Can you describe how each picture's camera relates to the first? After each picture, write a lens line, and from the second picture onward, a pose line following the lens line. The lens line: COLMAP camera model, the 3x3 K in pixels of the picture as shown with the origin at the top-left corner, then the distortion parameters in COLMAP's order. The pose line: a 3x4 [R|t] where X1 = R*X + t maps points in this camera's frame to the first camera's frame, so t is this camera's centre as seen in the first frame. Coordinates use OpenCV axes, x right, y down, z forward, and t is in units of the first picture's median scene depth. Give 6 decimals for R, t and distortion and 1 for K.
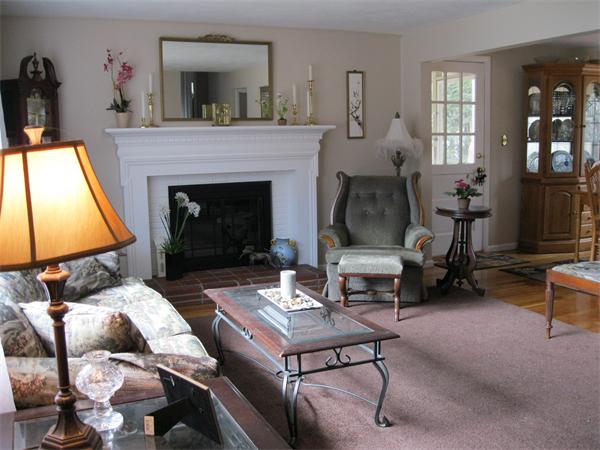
lens RADIAL K [[609.9, 0, 300.0], [0, 609.9, 222.8], [0, 0, 1]] dist [-0.114803, 0.000000]
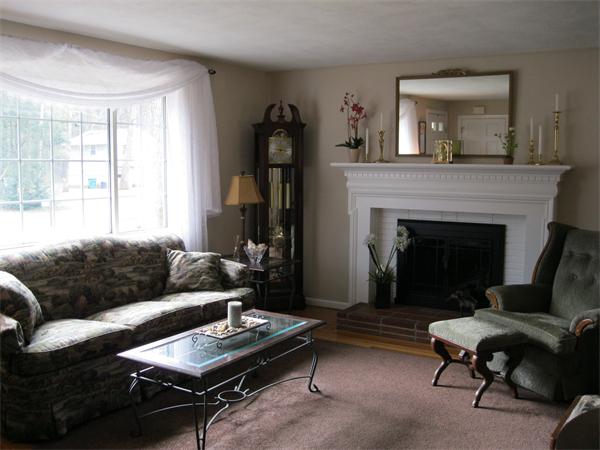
lens RADIAL K [[609.9, 0, 300.9], [0, 609.9, 228.0], [0, 0, 1]] dist [-0.114803, 0.000000]
pose [[0.569749, 0.105948, -0.814961, 0.561734], [-0.130340, 0.990753, 0.037679, -0.066098], [0.811417, 0.084755, 0.578290, 0.275874]]
